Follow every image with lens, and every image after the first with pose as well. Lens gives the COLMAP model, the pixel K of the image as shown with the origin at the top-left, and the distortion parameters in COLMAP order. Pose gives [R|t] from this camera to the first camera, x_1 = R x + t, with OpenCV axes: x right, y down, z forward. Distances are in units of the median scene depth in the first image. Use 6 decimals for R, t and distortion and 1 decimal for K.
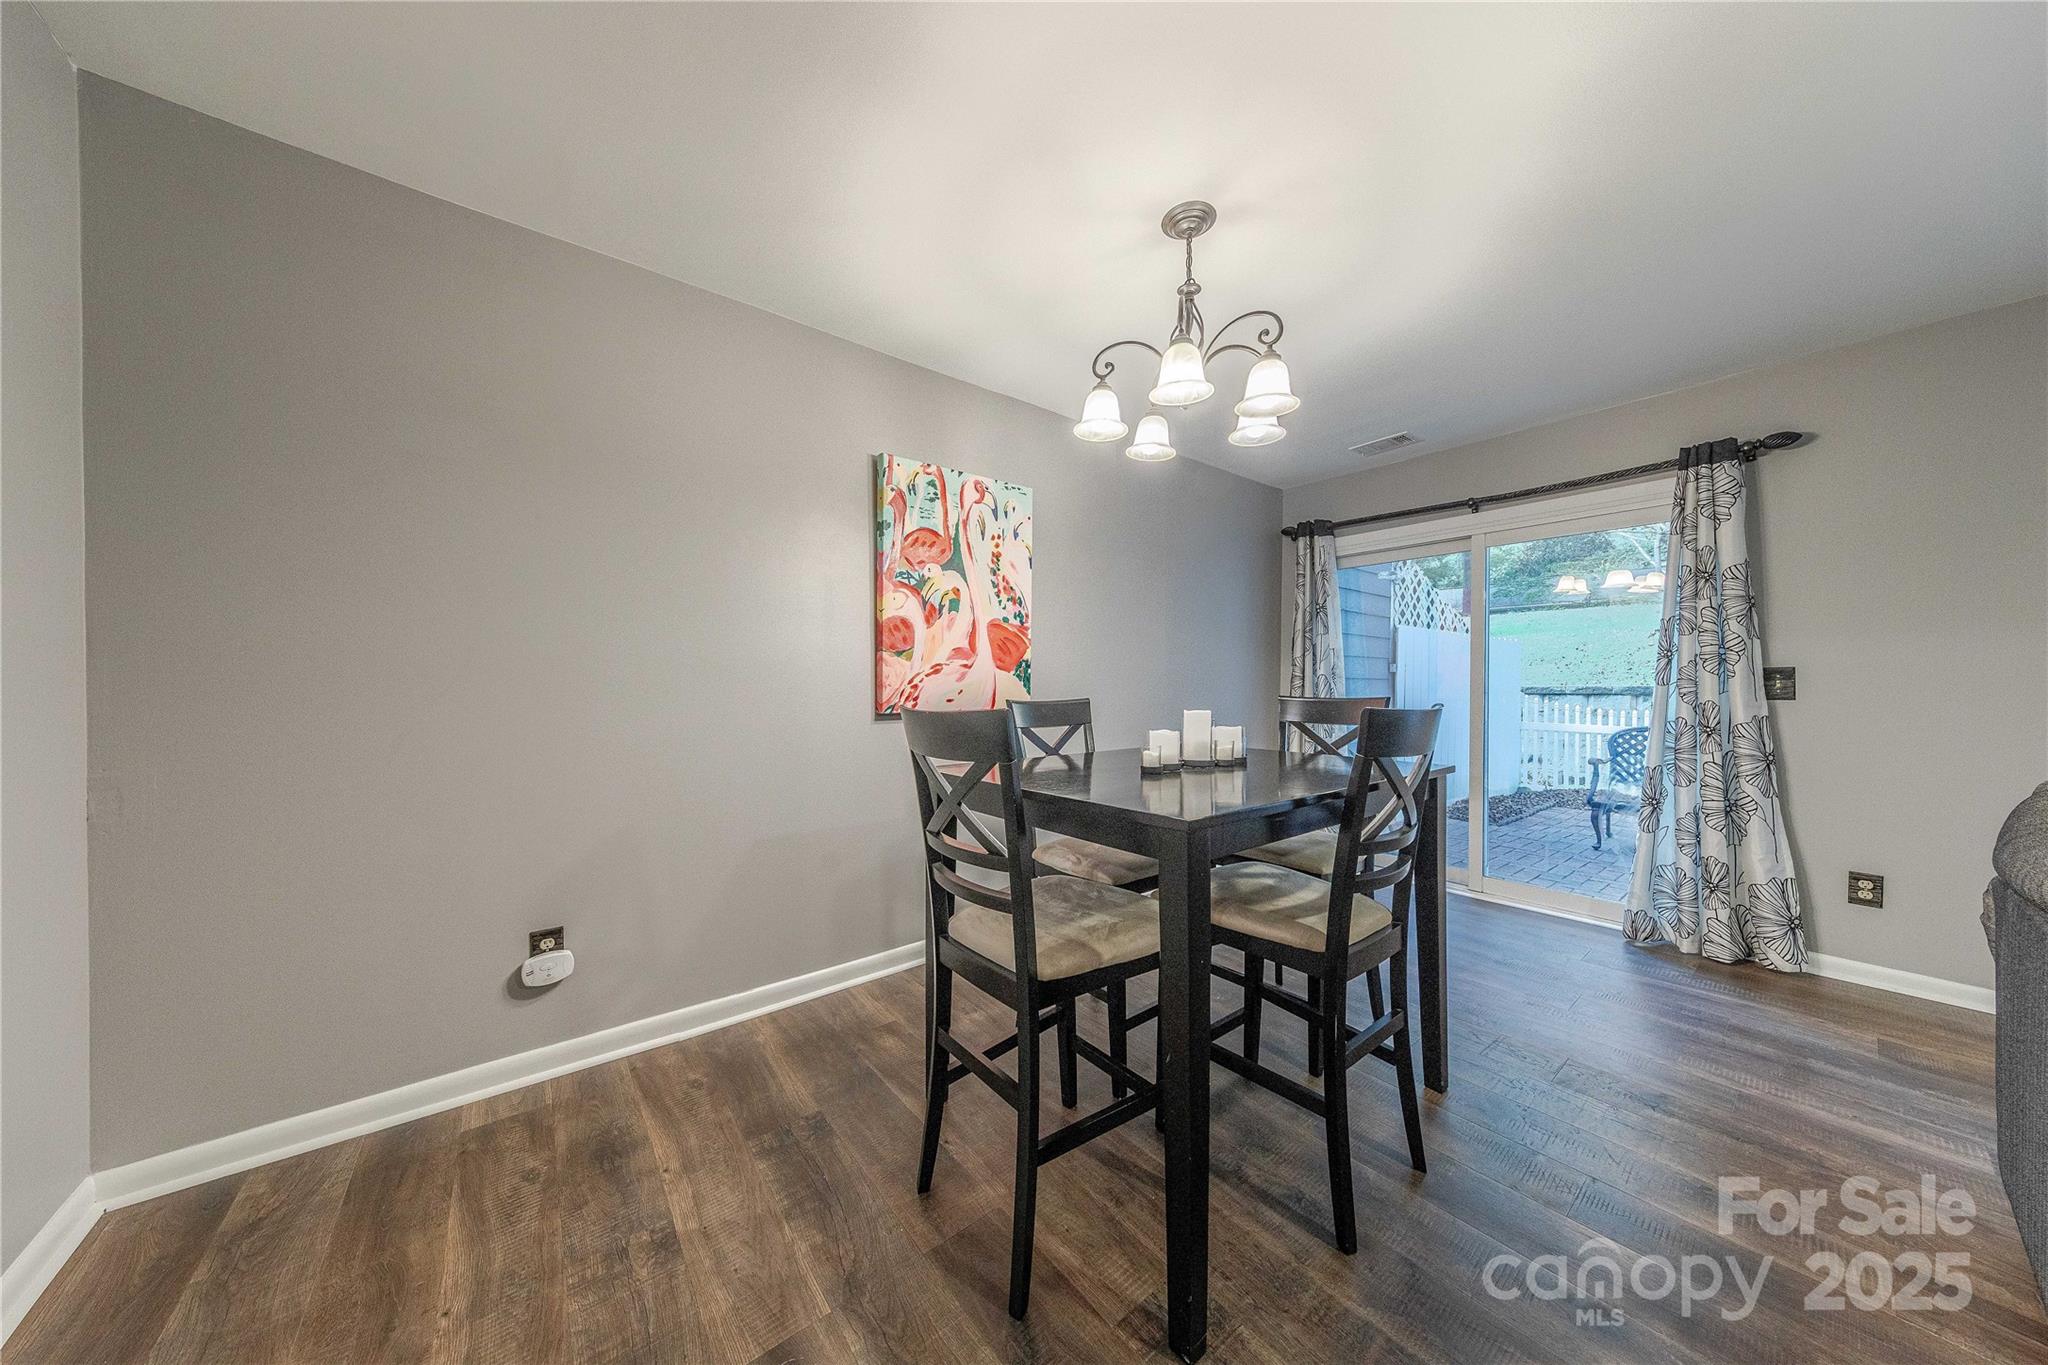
lens RADIAL K [[646.7, 0, 1023.9], [0, 646.7, 683.9], [0, 0, 1]] dist [0.003253, -0.000005]
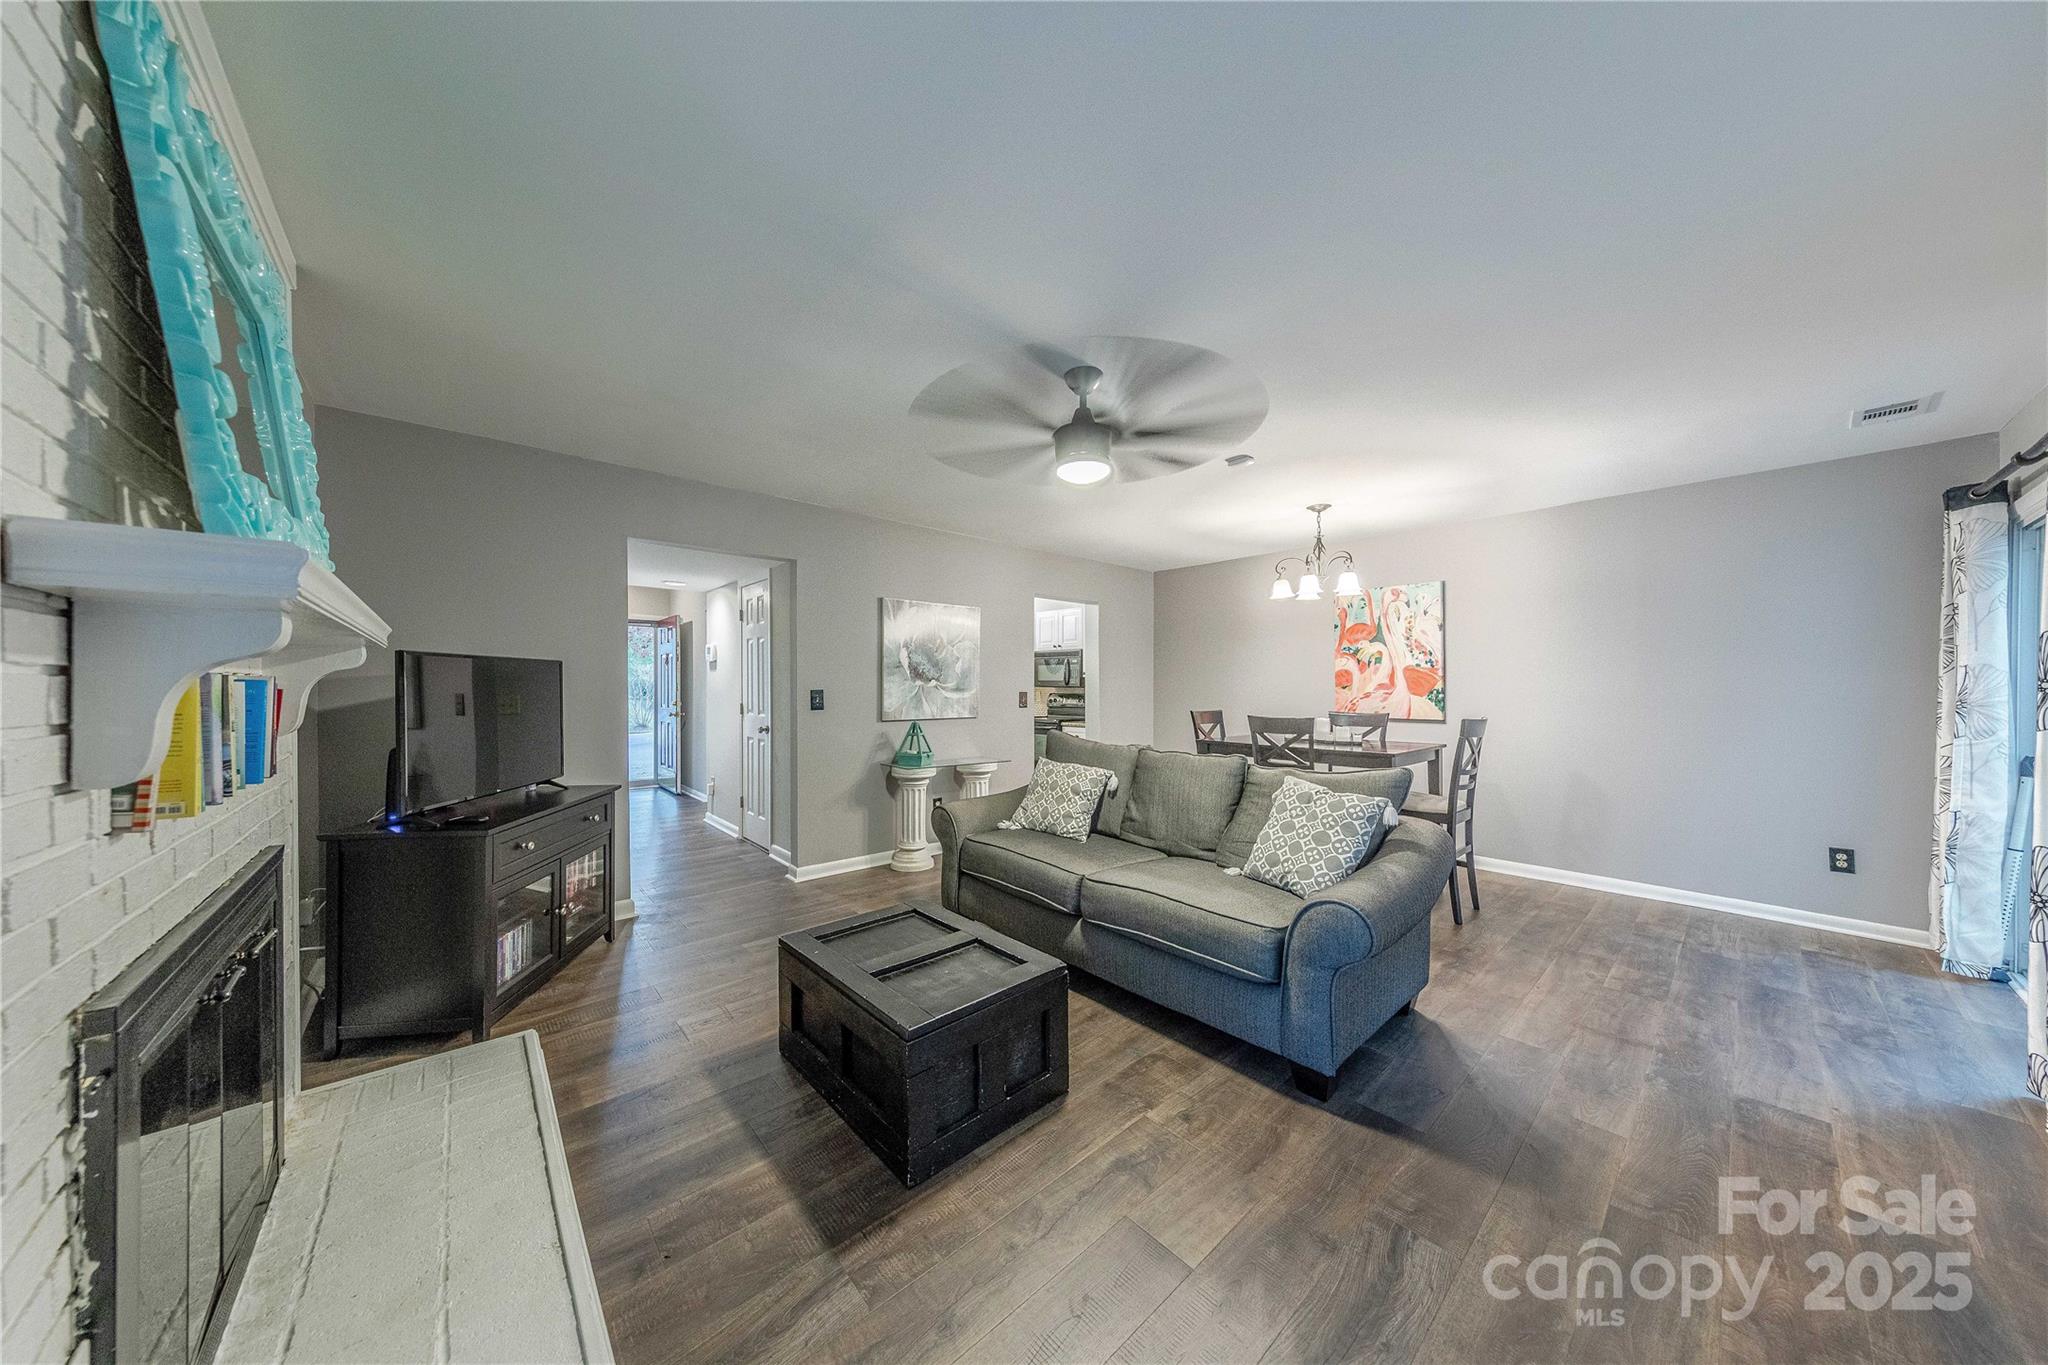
lens RADIAL K [[646.7, 0, 1022.7], [0, 646.7, 690.1], [0, 0, 1]] dist [0.003253, -0.000005]
pose [[0.075708, 0.004346, -0.997121, 1.615596], [0.001123, 0.999989, 0.004444, -0.045607], [0.997129, -0.001456, 0.075703, -0.148659]]
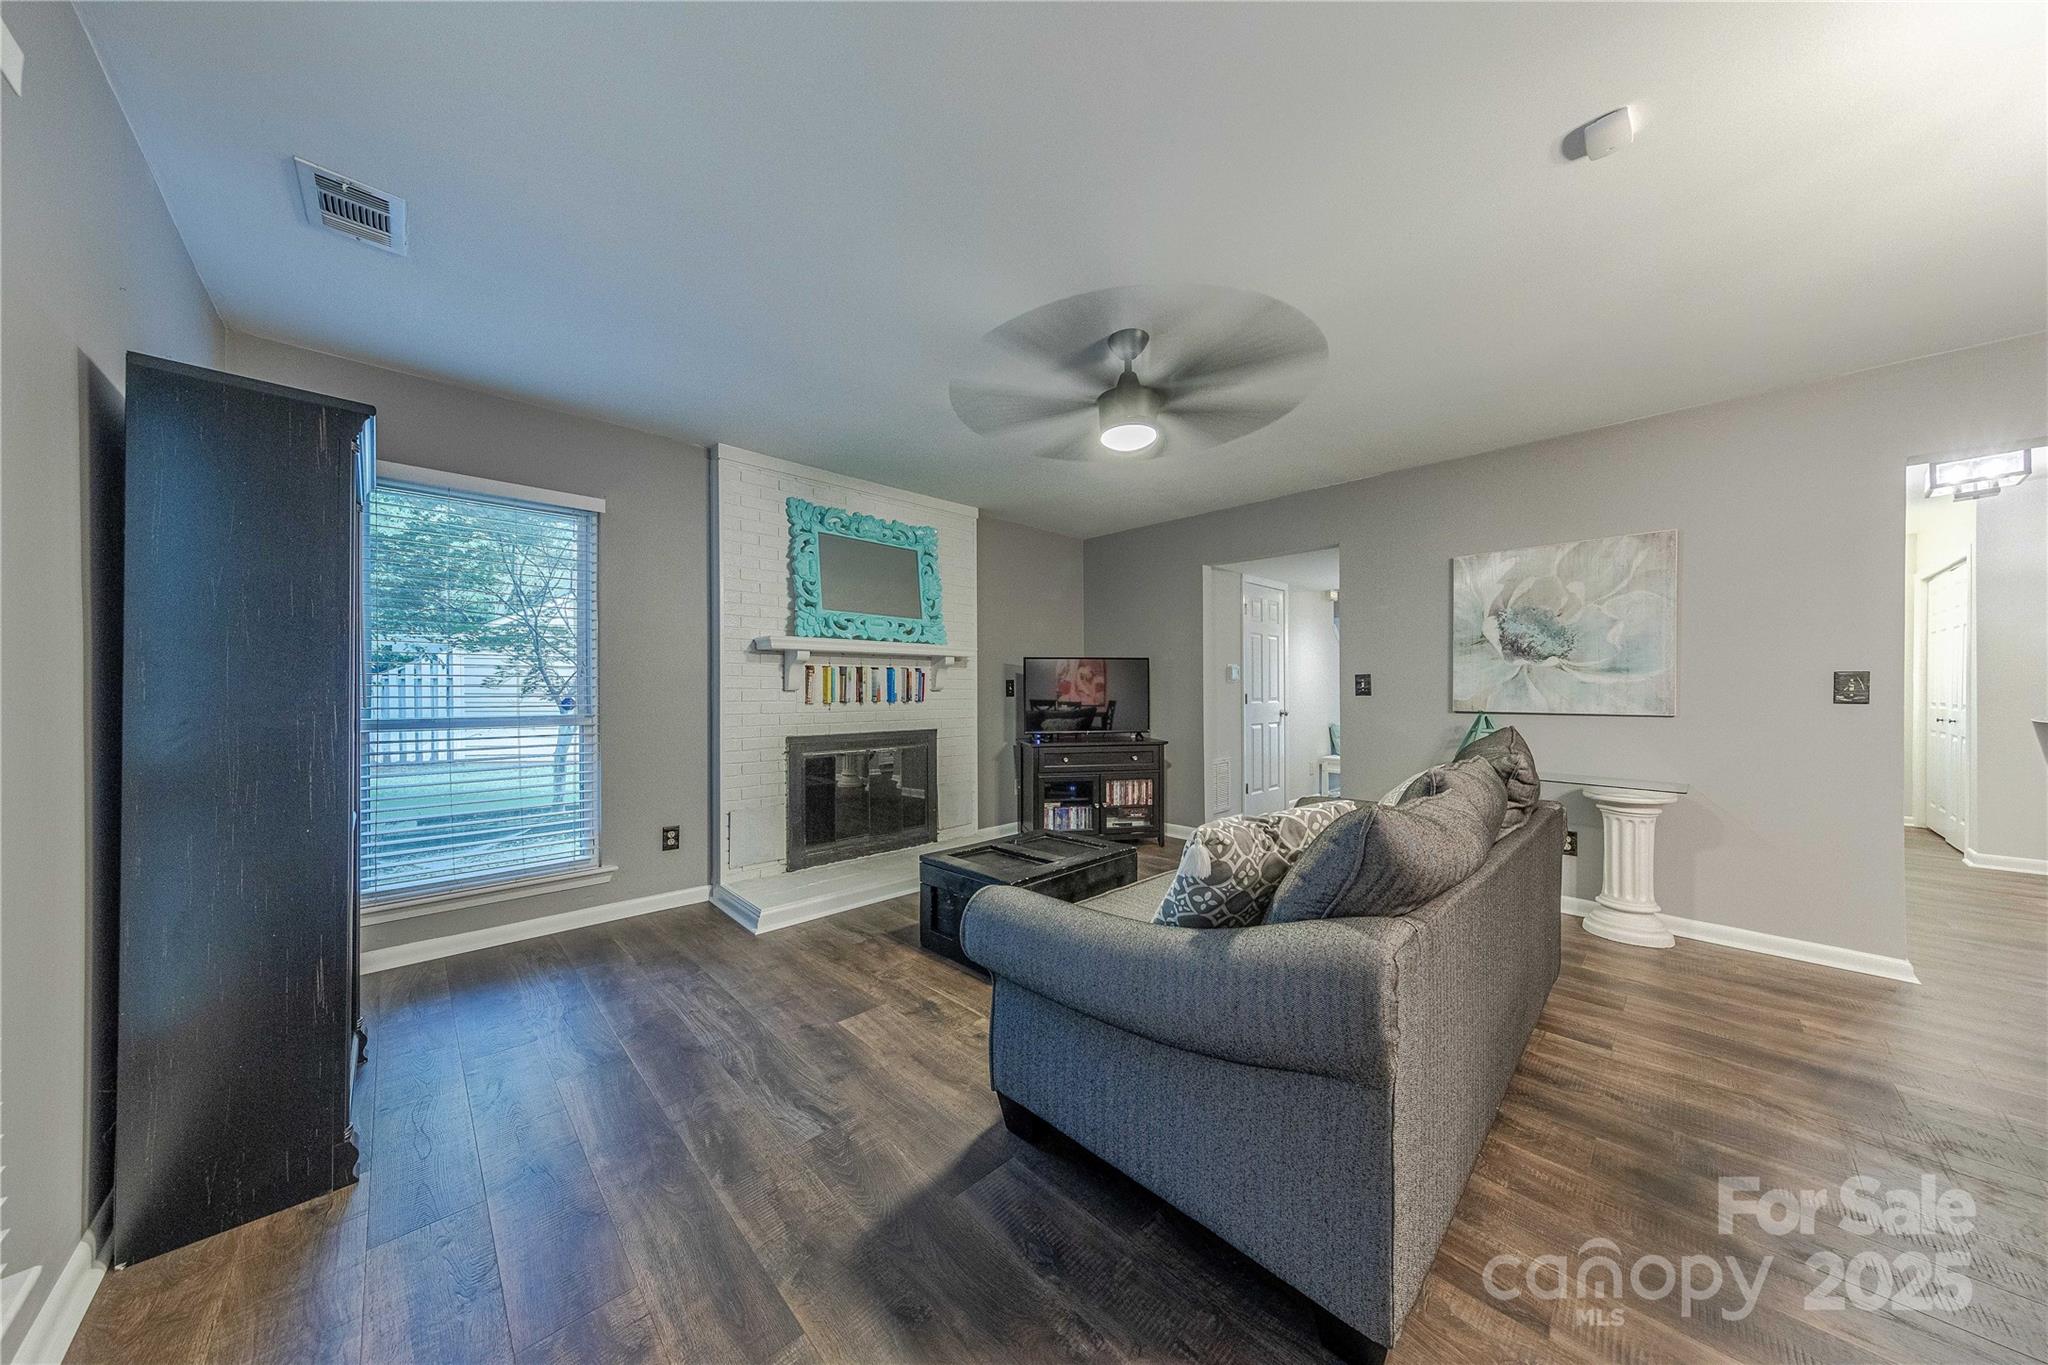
lens RADIAL K [[646.7, 0, 1003.3], [0, 646.7, 685.0], [0, 0, 1]] dist [0.003253, -0.000005]
pose [[-0.995154, -0.002421, -0.098294, 1.004880], [-0.001699, 0.999971, -0.007431, -0.002756], [0.098309, -0.007228, -0.995130, 0.832222]]
